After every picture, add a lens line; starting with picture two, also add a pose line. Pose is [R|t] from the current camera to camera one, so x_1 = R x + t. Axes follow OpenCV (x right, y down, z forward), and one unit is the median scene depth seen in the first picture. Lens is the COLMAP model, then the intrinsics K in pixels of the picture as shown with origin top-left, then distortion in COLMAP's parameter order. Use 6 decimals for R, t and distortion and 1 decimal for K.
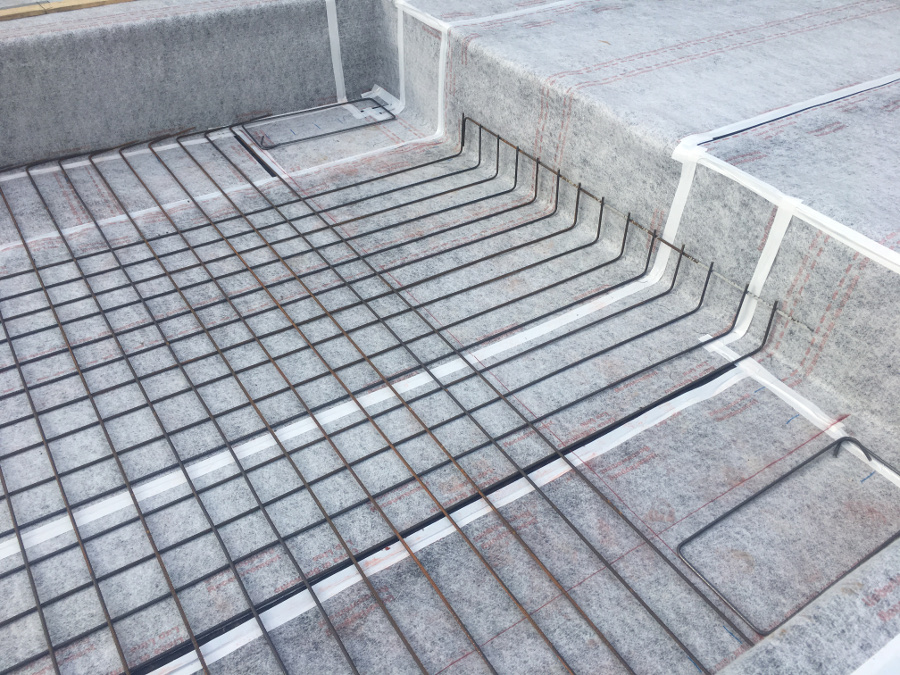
lens RADIAL K [[762.4, 0, 448.4], [0, 762.4, 328.9], [0, 0, 1]] dist [0.074242, -0.085857]
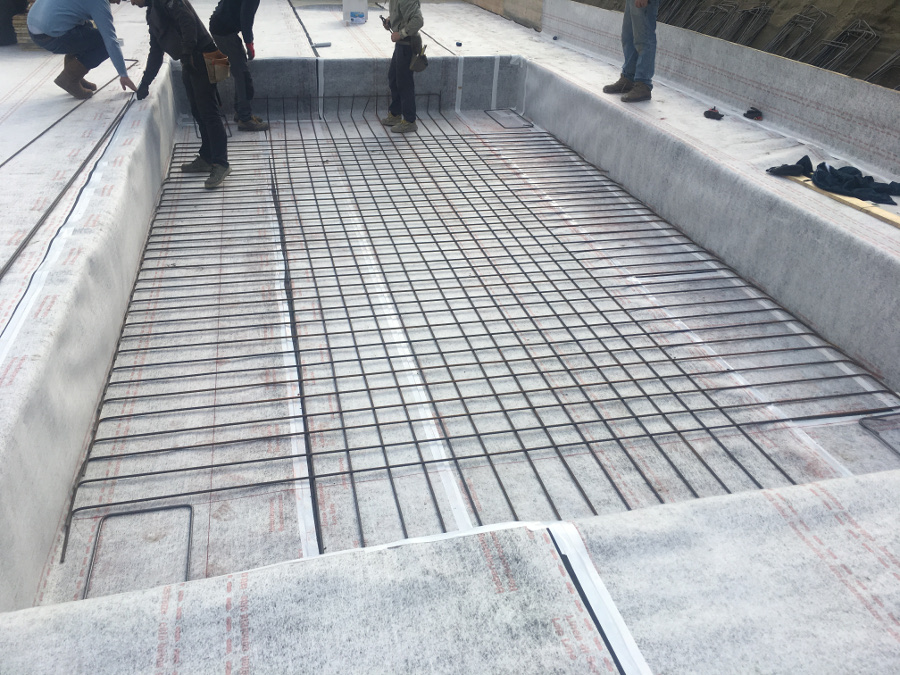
lens RADIAL K [[762.4, 0, 448.4], [0, 762.4, 328.9], [0, 0, 1]] dist [0.074242, -0.085857]
pose [[-0.345523, 0.398172, -0.849749, 0.806244], [-0.625649, 0.577154, 0.524840, -0.601110], [0.699412, 0.712989, 0.049696, 0.725340]]
